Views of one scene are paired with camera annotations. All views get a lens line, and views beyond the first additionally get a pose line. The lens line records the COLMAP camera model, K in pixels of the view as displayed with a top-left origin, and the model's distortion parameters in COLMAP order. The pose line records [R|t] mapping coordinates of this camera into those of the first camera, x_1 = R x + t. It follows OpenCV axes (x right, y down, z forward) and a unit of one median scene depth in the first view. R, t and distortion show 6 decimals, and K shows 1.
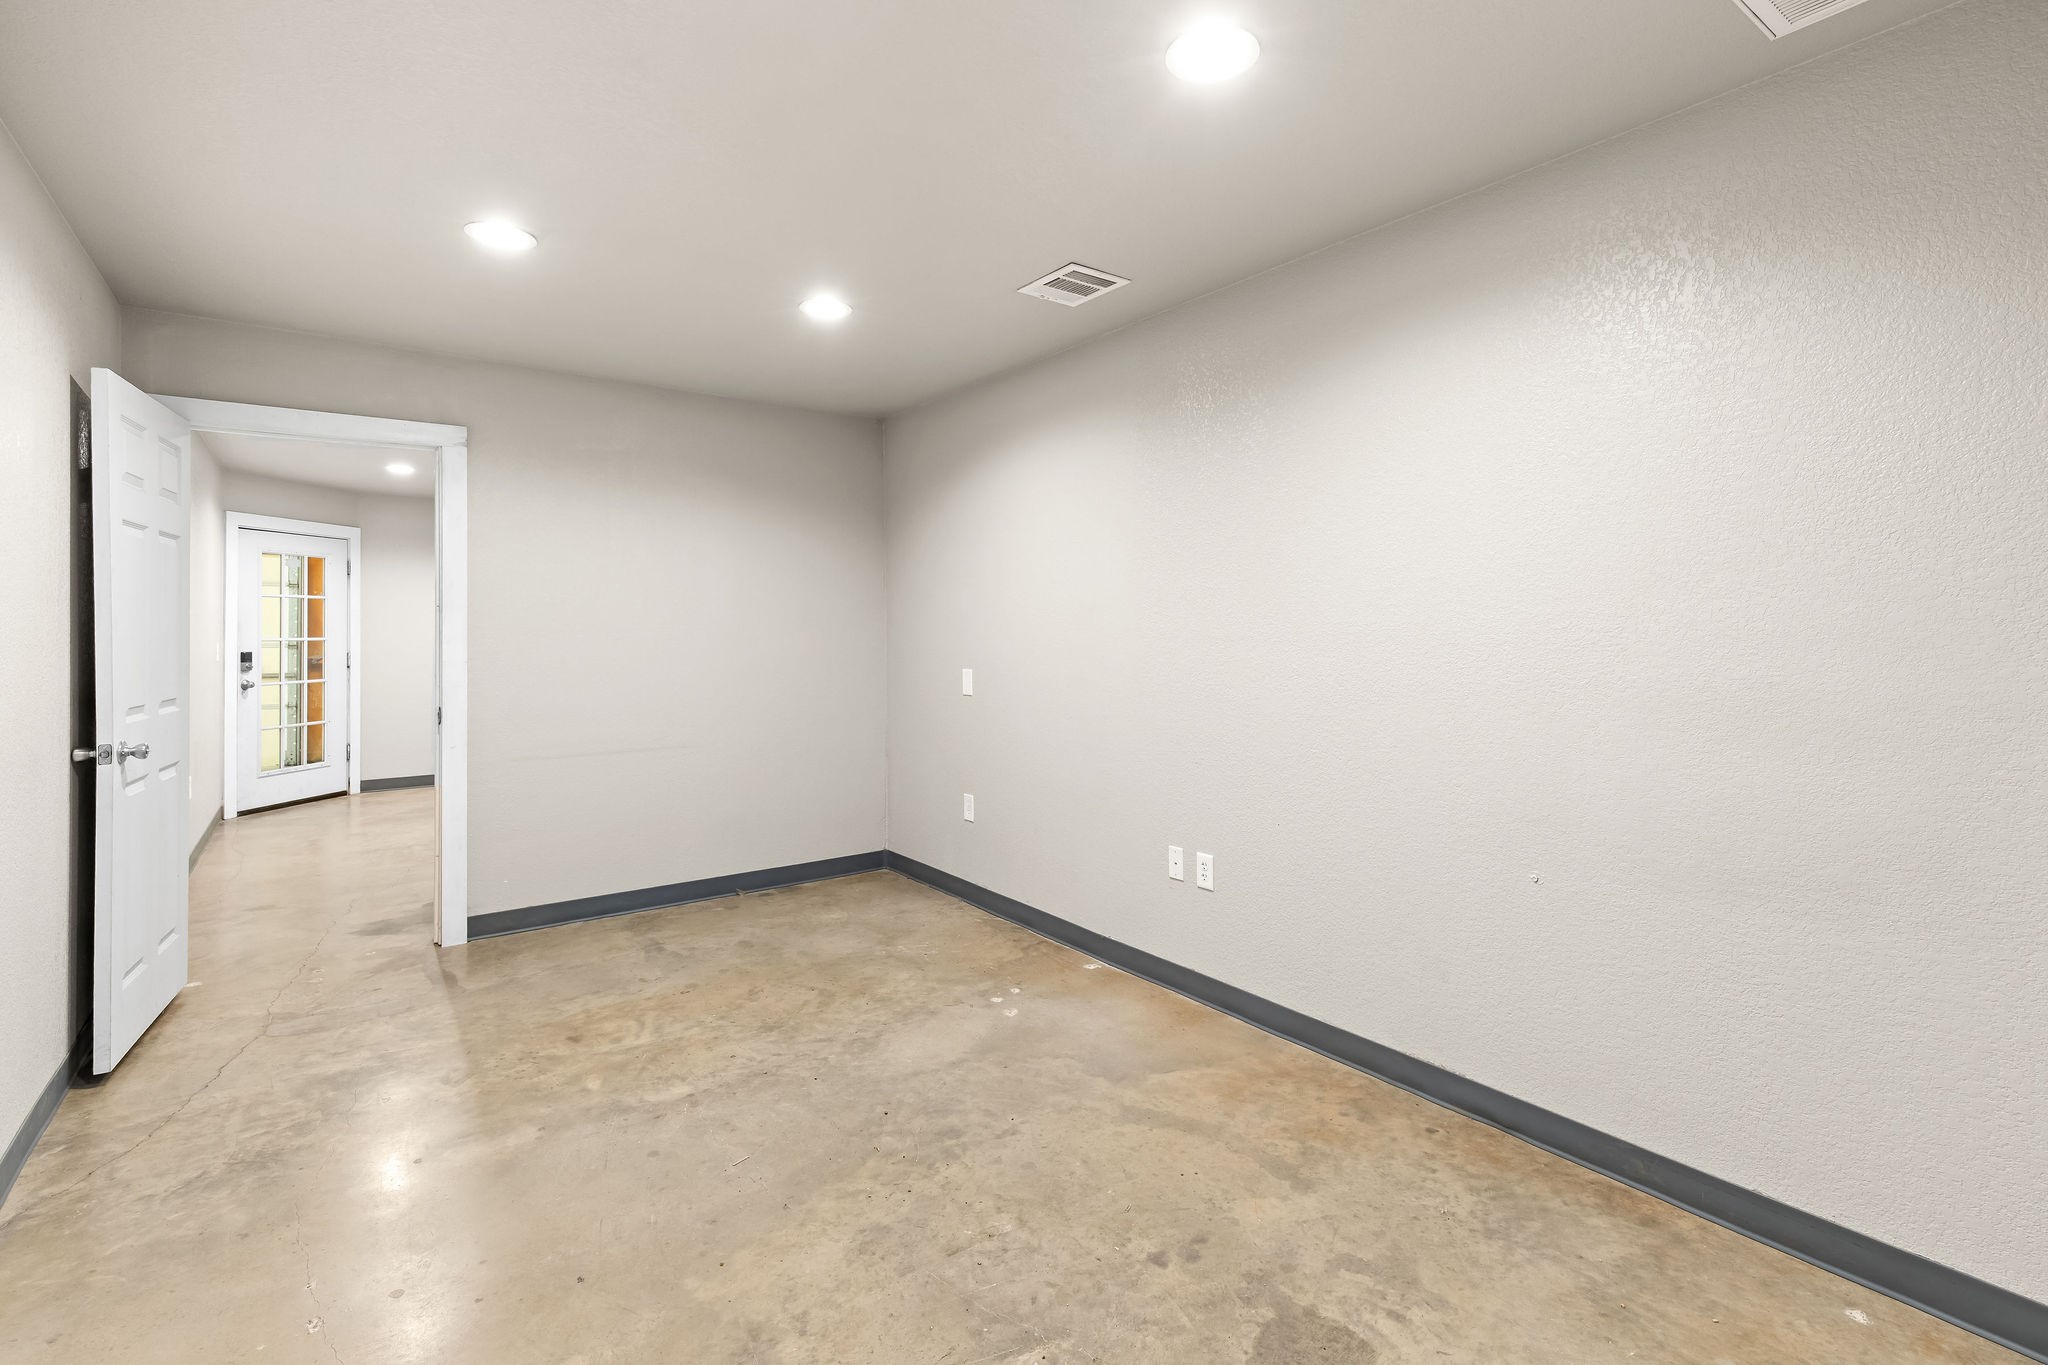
lens RADIAL K [[949.7, 0, 1031.4], [0, 949.7, 627.3], [0, 0, 1]] dist [0.004582, 0.000240]
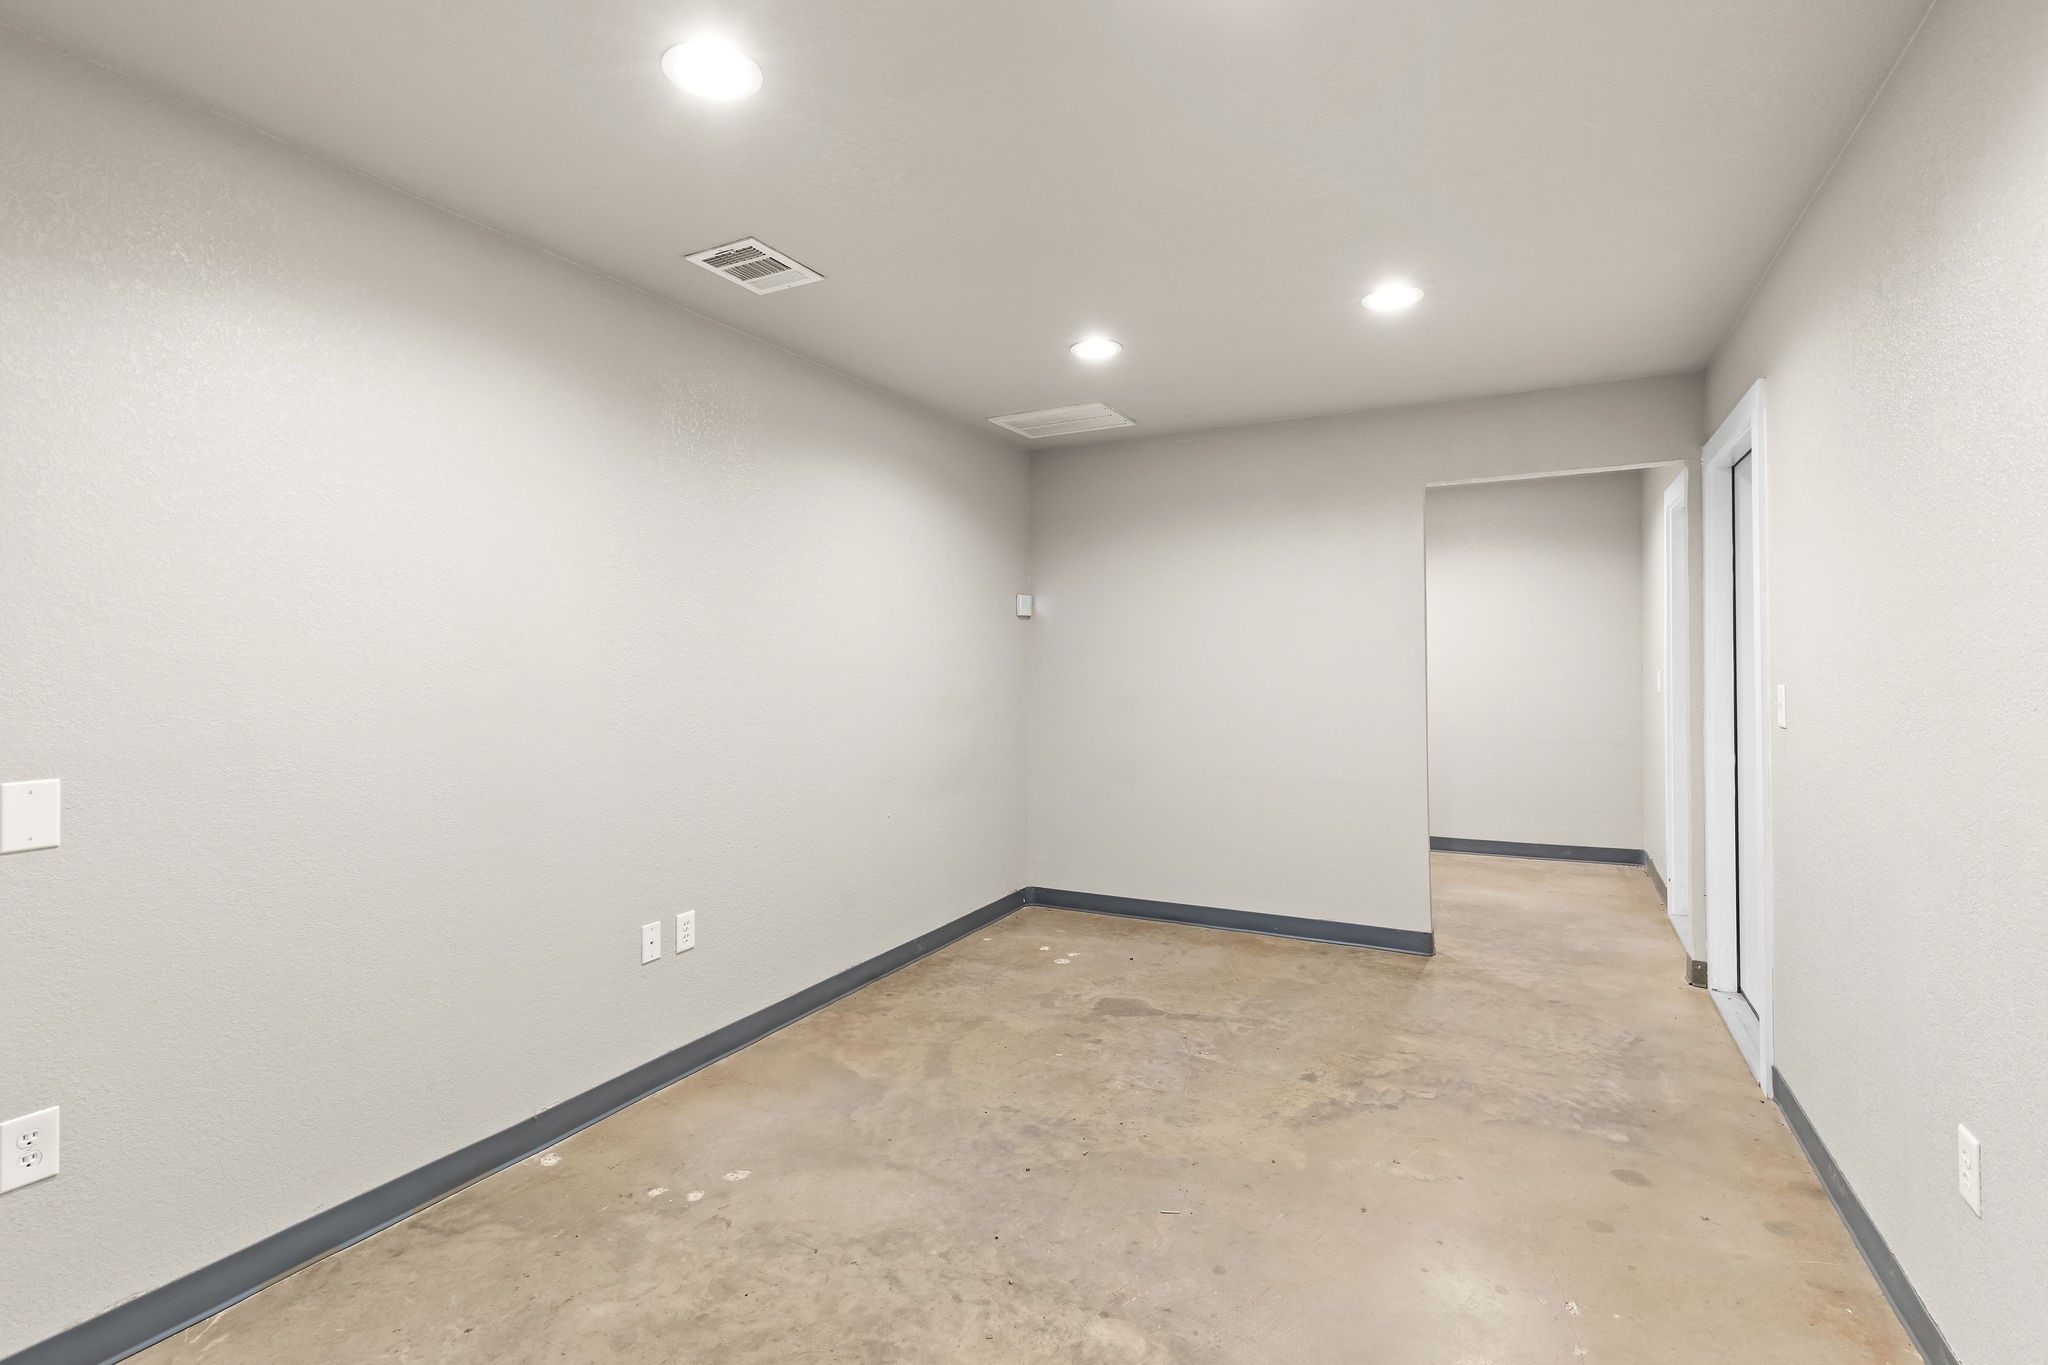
lens RADIAL K [[970.7, 0, 1017.4], [0, 970.7, 645.7], [0, 0, 1]] dist [0.008583, -0.000896]
pose [[-0.437687, 0.021693, 0.898865, -1.059574], [0.007436, 0.999762, -0.020507, 0.000981], [-0.899096, -0.002292, -0.437745, 1.462386]]
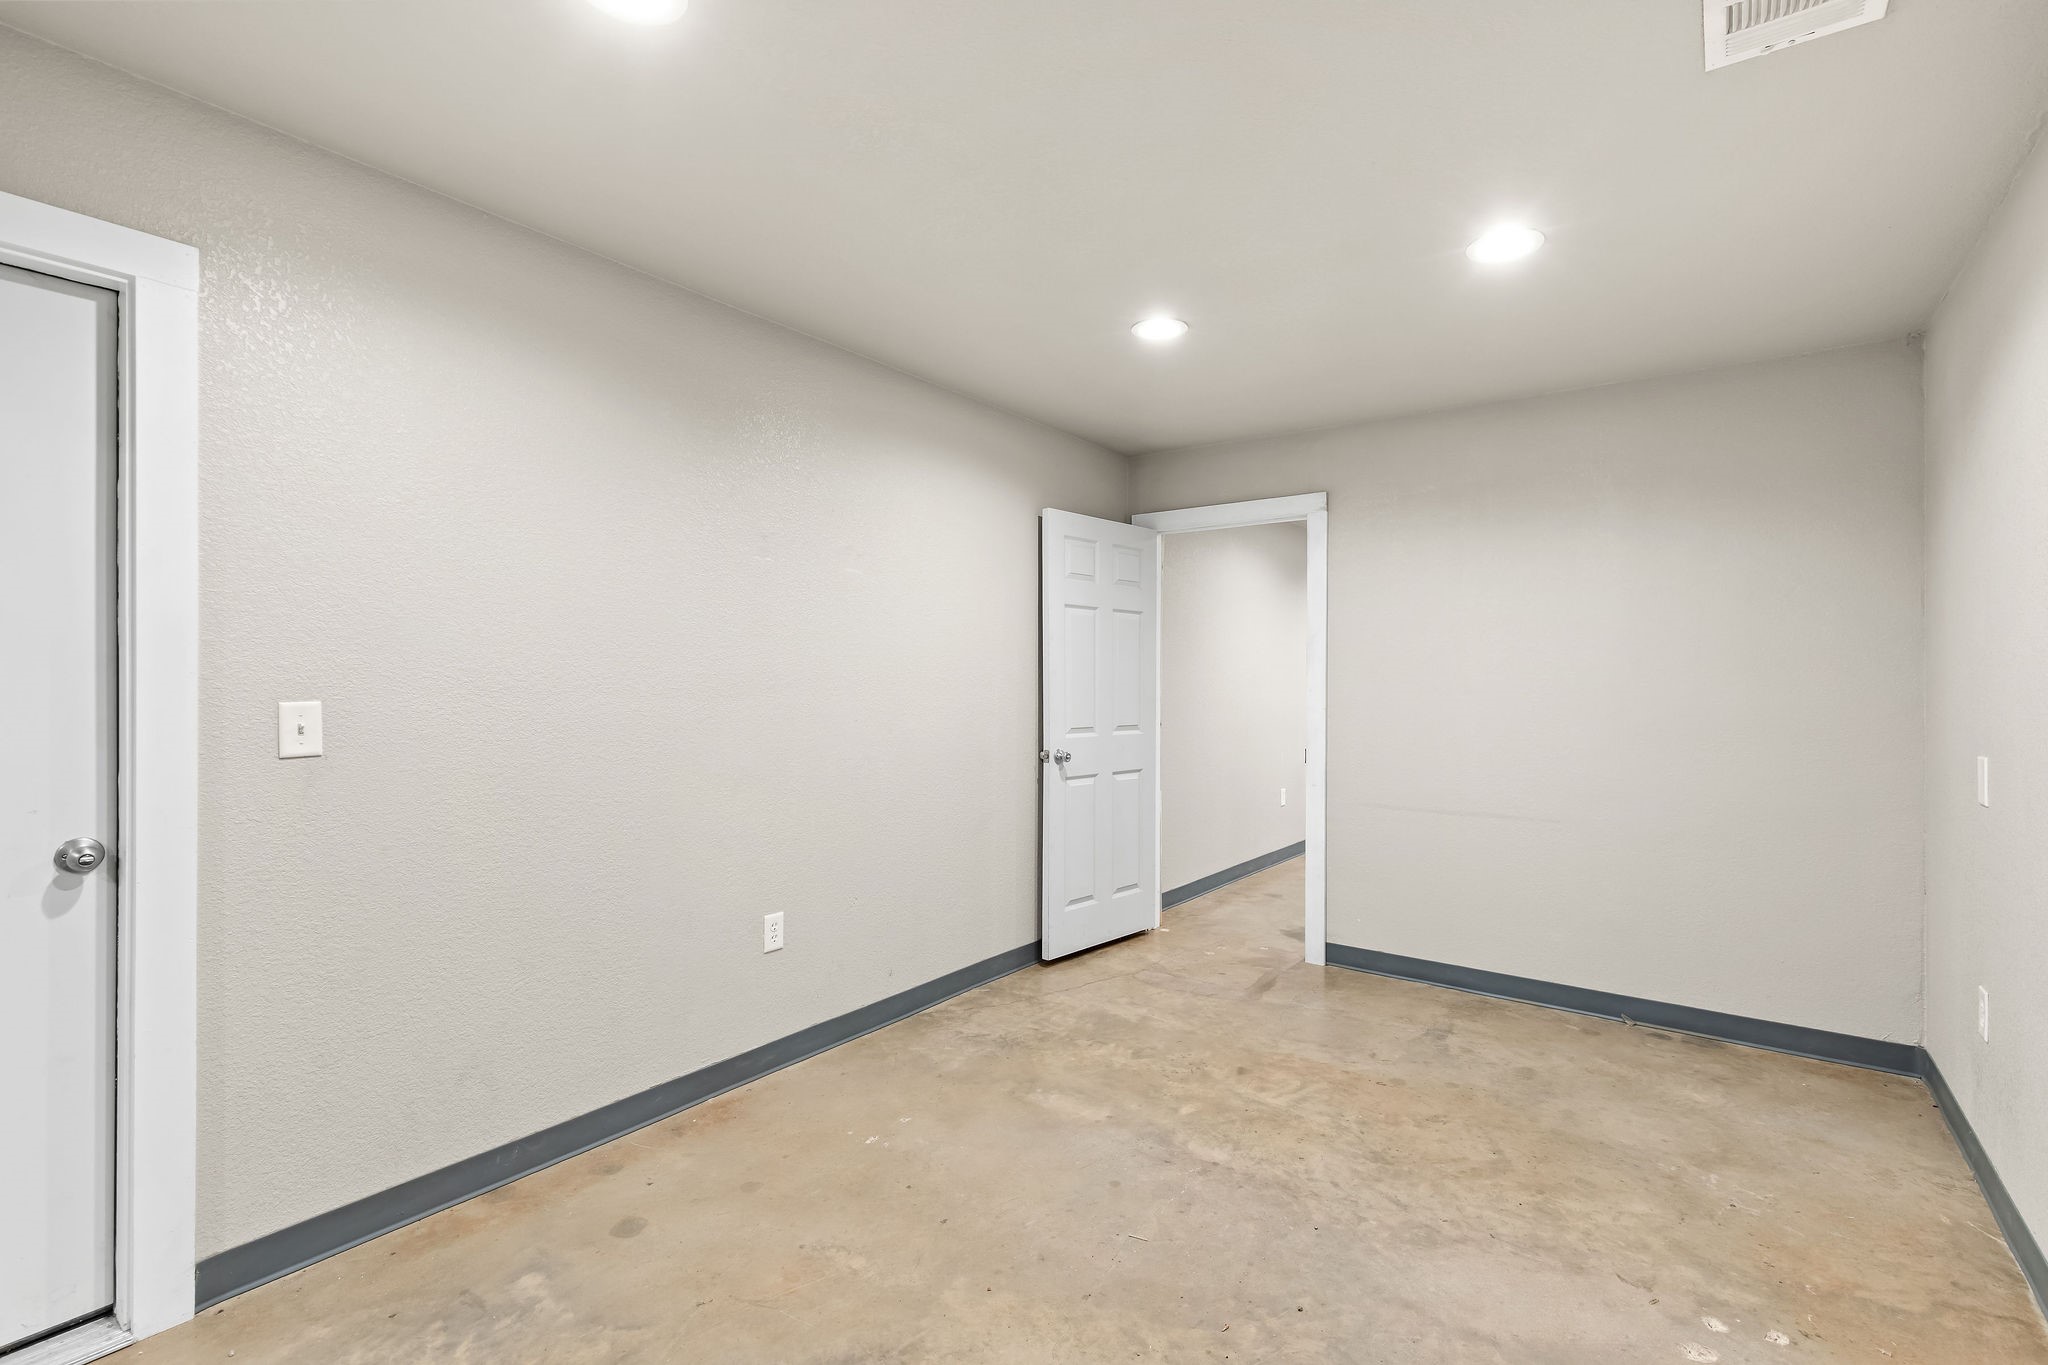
lens RADIAL K [[920.1, 0, 1032.7], [0, 920.1, 691.8], [0, 0, 1]] dist [0.007067, -0.000306]
pose [[0.293334, 0.019217, -0.955817, 0.492783], [-0.006833, 0.999815, 0.018005, 0.001295], [0.955986, 0.001250, 0.293411, 0.583024]]
